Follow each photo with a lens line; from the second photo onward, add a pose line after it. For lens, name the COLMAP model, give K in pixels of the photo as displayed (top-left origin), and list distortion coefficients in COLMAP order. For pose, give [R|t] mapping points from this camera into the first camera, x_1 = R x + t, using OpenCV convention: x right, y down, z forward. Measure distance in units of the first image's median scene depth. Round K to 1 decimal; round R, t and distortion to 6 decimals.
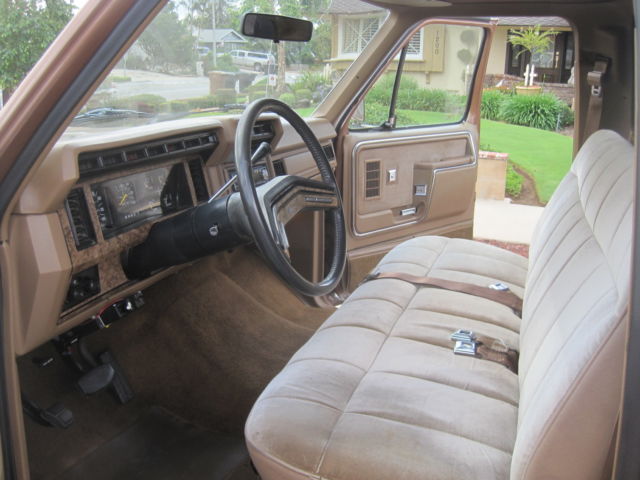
lens RADIAL K [[664.5, 0, 317.1], [0, 664.5, 217.4], [0, 0, 1]] dist [-0.194211, 0.173469]
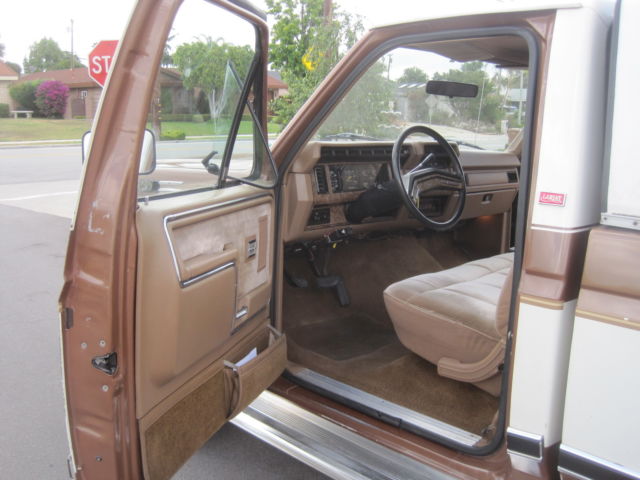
lens RADIAL K [[664.5, 0, 317.1], [0, 664.5, 217.4], [0, 0, 1]] dist [-0.194211, 0.173469]
pose [[0.898054, 0.069580, -0.434347, 0.483798], [-0.106549, 0.992415, -0.061322, 0.221997], [0.426786, 0.101350, 0.898656, -0.783623]]
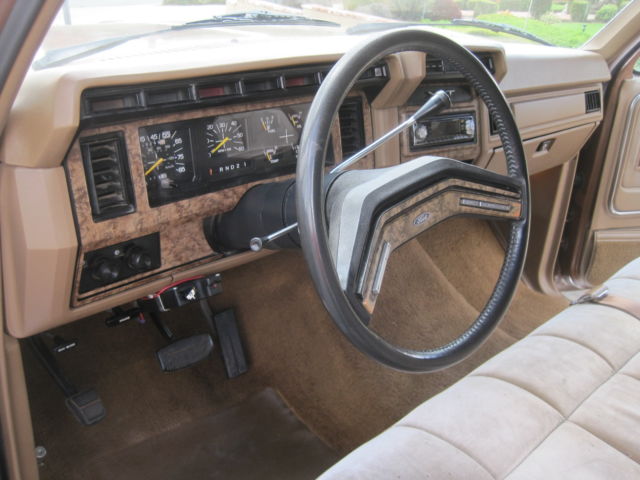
lens RADIAL K [[664.5, 0, 317.1], [0, 664.5, 217.4], [0, 0, 1]] dist [-0.194211, 0.173469]
pose [[0.889519, 0.220430, -0.400208, 0.113856], [-0.157409, 0.970149, 0.184482, -0.106543], [0.428926, -0.101104, 0.897664, 0.404561]]
